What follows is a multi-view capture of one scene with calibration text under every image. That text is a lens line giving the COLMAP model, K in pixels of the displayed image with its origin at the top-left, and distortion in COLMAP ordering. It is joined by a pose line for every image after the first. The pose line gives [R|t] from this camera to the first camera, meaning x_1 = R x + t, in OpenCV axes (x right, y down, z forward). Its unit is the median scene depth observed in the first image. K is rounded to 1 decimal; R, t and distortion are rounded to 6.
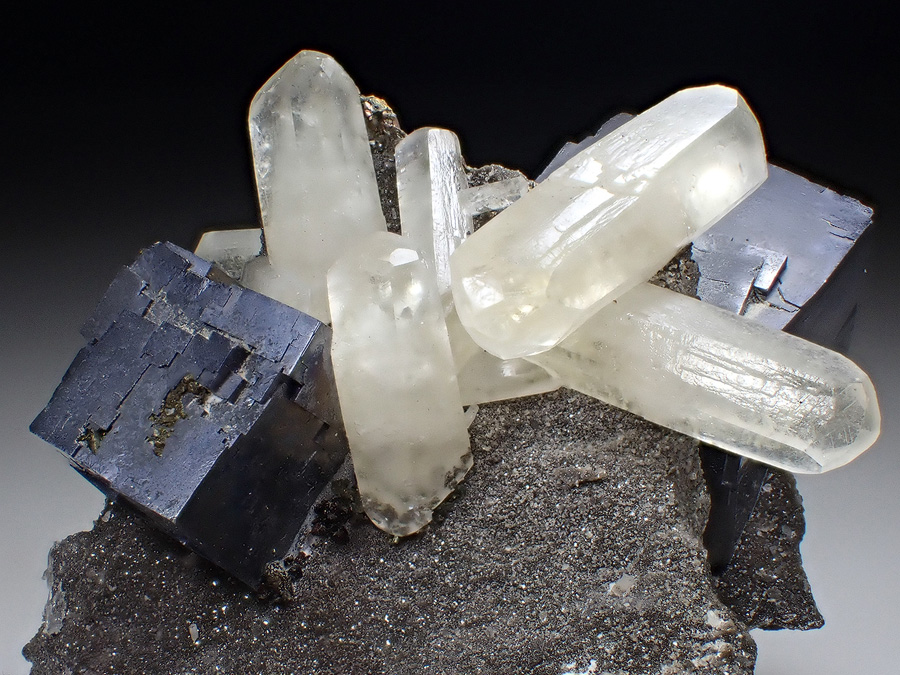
lens RADIAL K [[1785.6, 0, 450.0], [0, 1785.6, 337.5], [0, 0, 1]] dist [-0.008828, -0.046230]
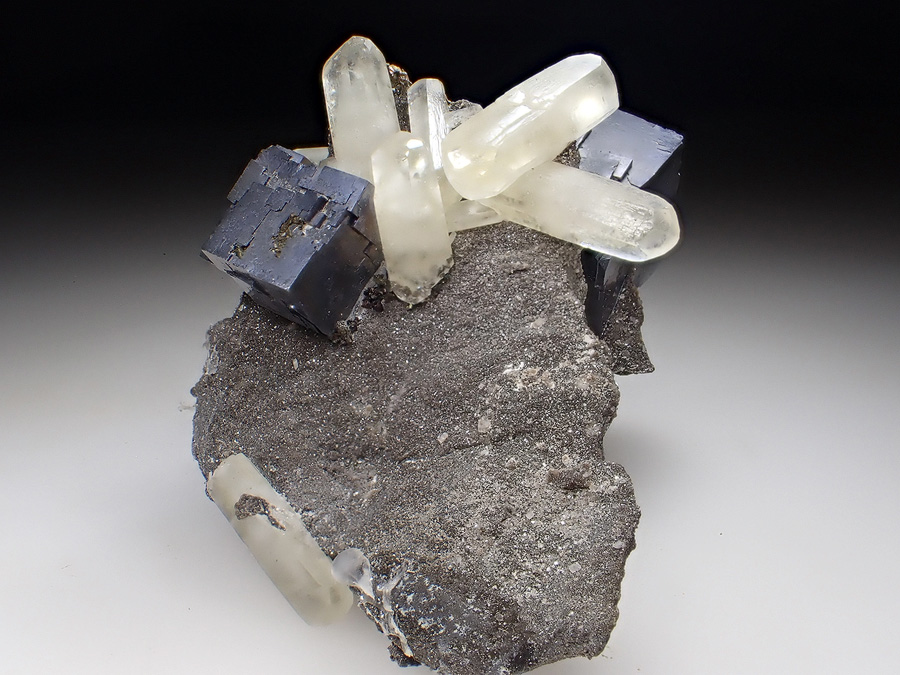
lens RADIAL K [[1256.5, 0, 450.0], [0, 1256.5, 337.5], [0, 0, 1]] dist [-0.042543, 0.002511]
pose [[0.999687, -0.007236, 0.023954, -0.021186], [0.006813, 0.999820, 0.017709, 0.121424], [-0.024078, -0.017540, 0.999556, -0.250005]]
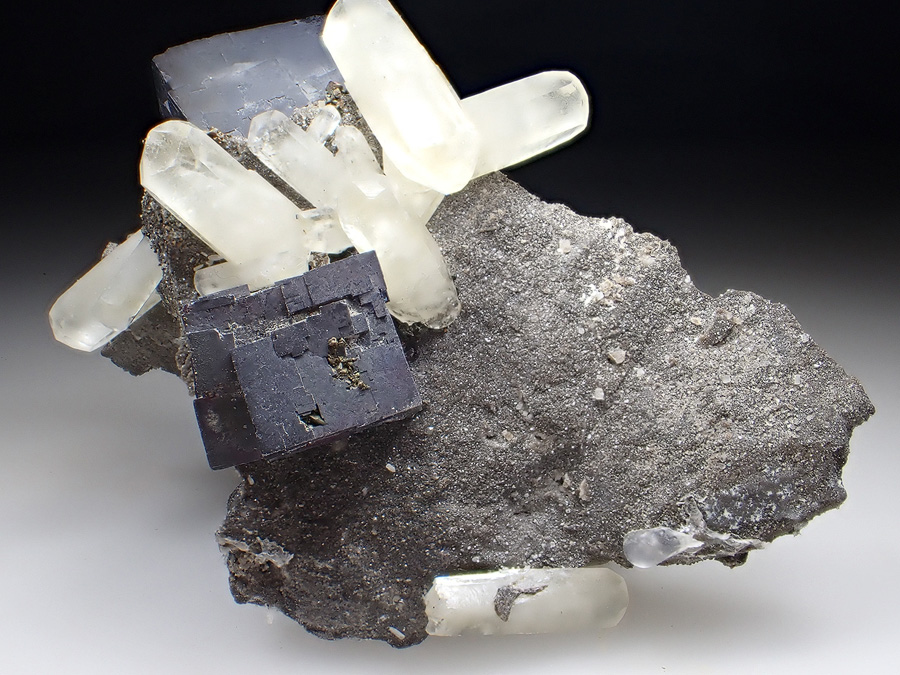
lens RADIAL K [[1256.5, 0, 450.0], [0, 1256.5, 337.5], [0, 0, 1]] dist [-0.042543, 0.002511]
pose [[0.449887, -0.683821, 0.574448, -0.685036], [0.507981, 0.724966, 0.465166, -0.405384], [-0.734546, 0.082537, 0.673521, 0.231667]]
